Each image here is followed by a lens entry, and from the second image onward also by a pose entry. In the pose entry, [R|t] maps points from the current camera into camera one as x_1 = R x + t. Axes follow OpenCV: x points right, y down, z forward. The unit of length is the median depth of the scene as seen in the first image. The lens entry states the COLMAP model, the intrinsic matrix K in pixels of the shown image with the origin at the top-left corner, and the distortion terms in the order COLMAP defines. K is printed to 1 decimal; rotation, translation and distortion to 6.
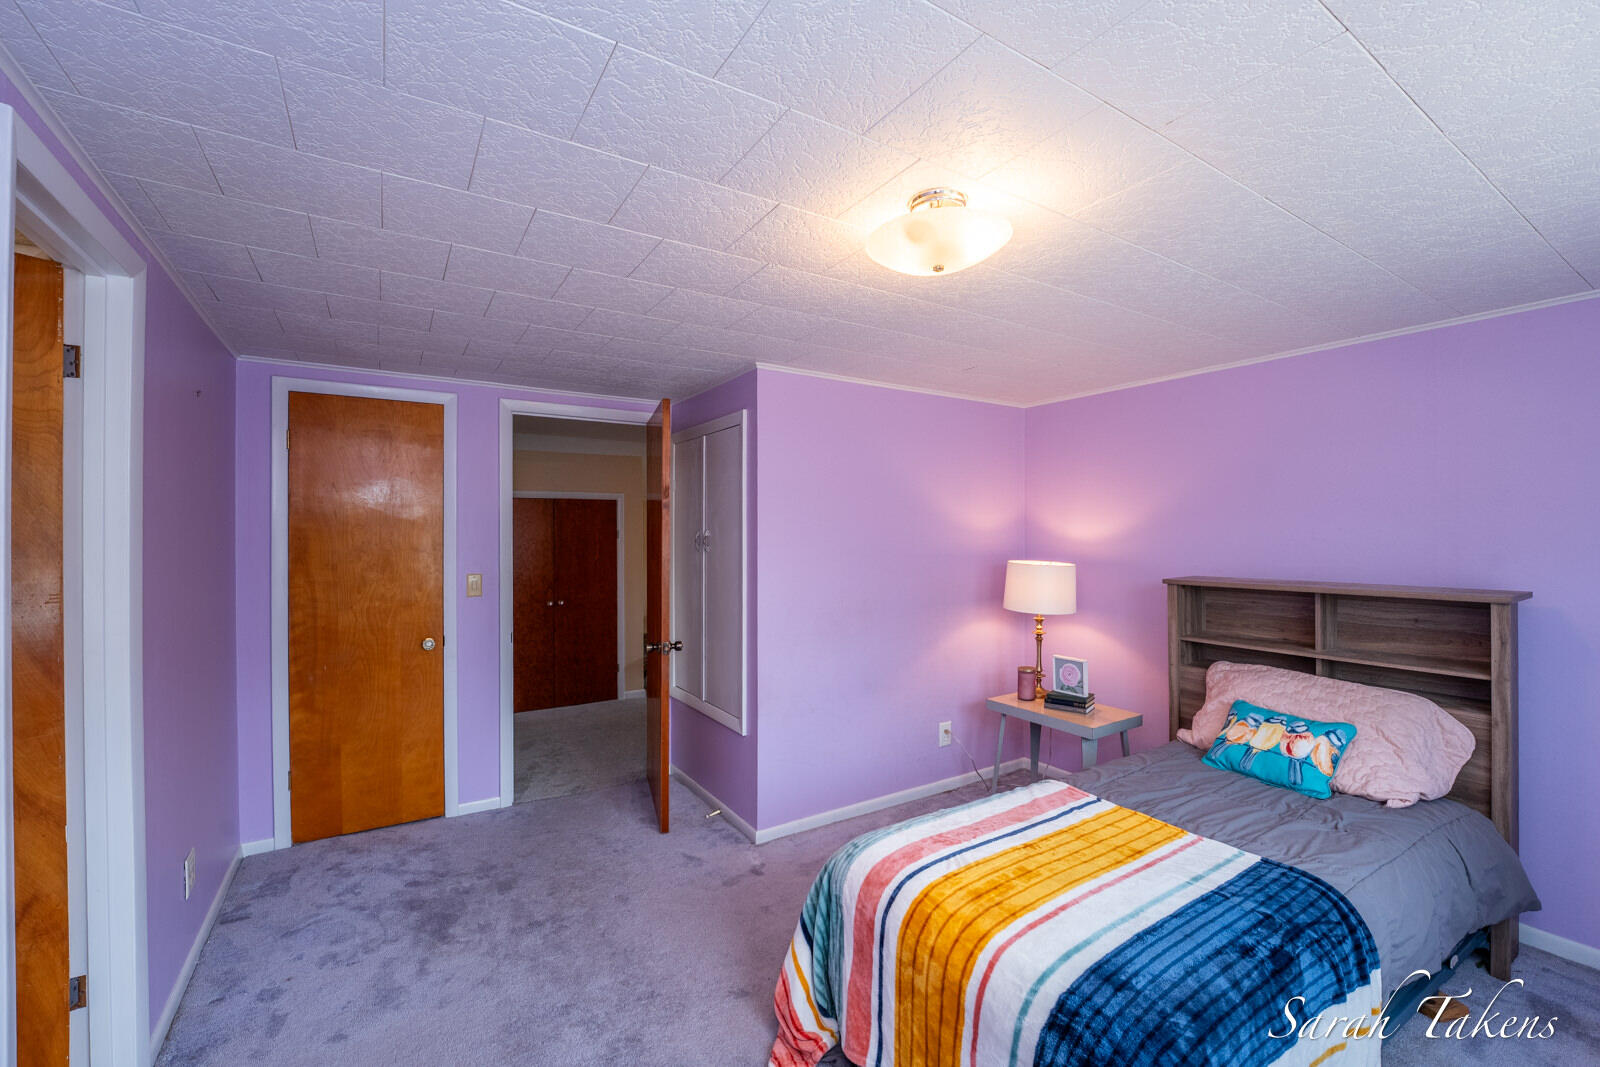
lens RADIAL K [[659.8, 0, 795.1], [0, 659.8, 530.0], [0, 0, 1]] dist [-0.028462, 0.002368]
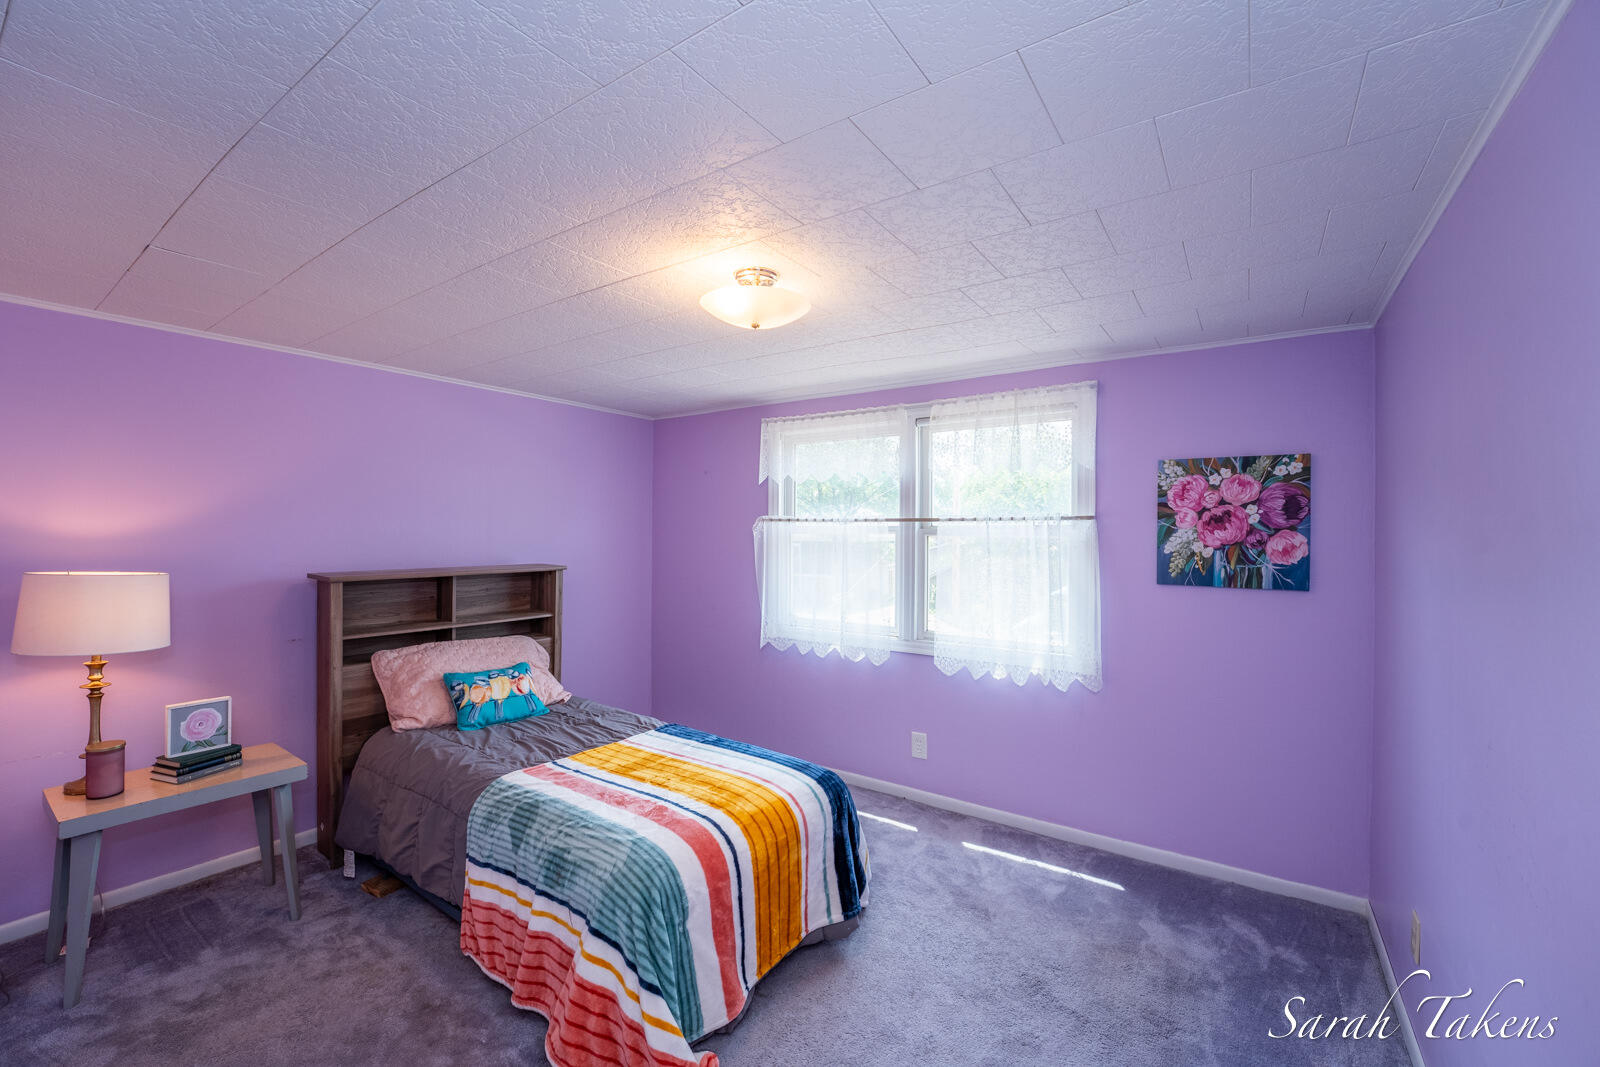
lens RADIAL K [[659.8, 0, 800.3], [0, 659.8, 531.3], [0, 0, 1]] dist [-0.028462, 0.002368]
pose [[-0.384672, -0.001429, 0.923052, -0.645317], [-0.008261, 0.999964, -0.001895, 0.008392], [-0.923016, -0.008355, -0.384670, 0.900579]]
